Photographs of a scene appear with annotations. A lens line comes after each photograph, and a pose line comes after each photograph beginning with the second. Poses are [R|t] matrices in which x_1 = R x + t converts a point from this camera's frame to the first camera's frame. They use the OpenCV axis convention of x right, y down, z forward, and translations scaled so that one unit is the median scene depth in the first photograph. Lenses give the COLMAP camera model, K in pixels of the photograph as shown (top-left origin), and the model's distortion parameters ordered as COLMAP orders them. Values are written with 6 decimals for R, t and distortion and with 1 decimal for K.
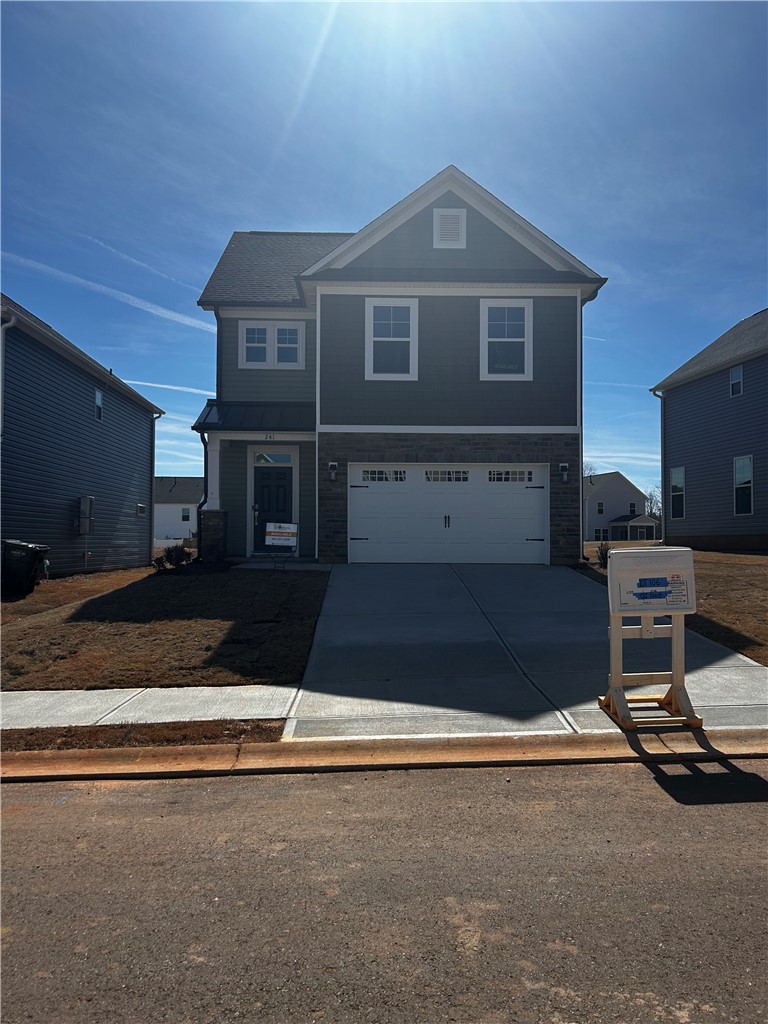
lens RADIAL K [[766.4, 0, 384.0], [0, 766.4, 512.0], [0, 0, 1]] dist [0.077166, -0.000715]
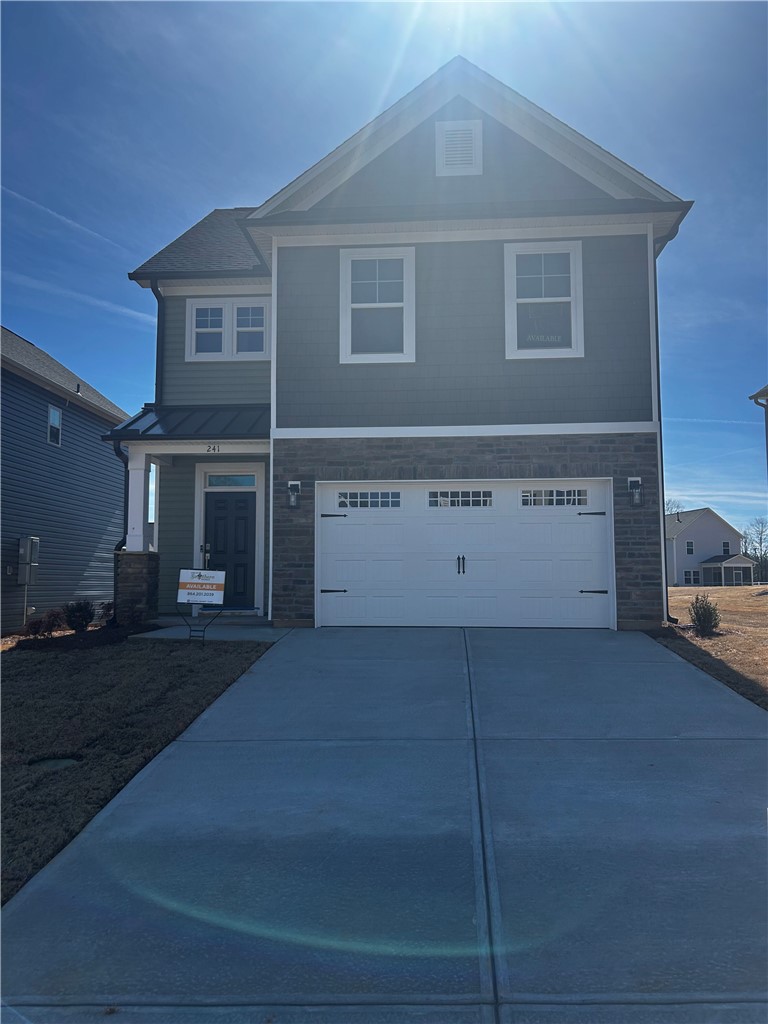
lens RADIAL K [[779.7, 0, 384.0], [0, 779.7, 512.0], [0, 0, 1]] dist [0.042370, -0.001639]
pose [[0.995239, -0.013857, -0.096477, 0.081672], [0.008595, 0.998463, -0.054744, 0.002595], [0.097088, 0.053654, 0.993829, 0.301332]]
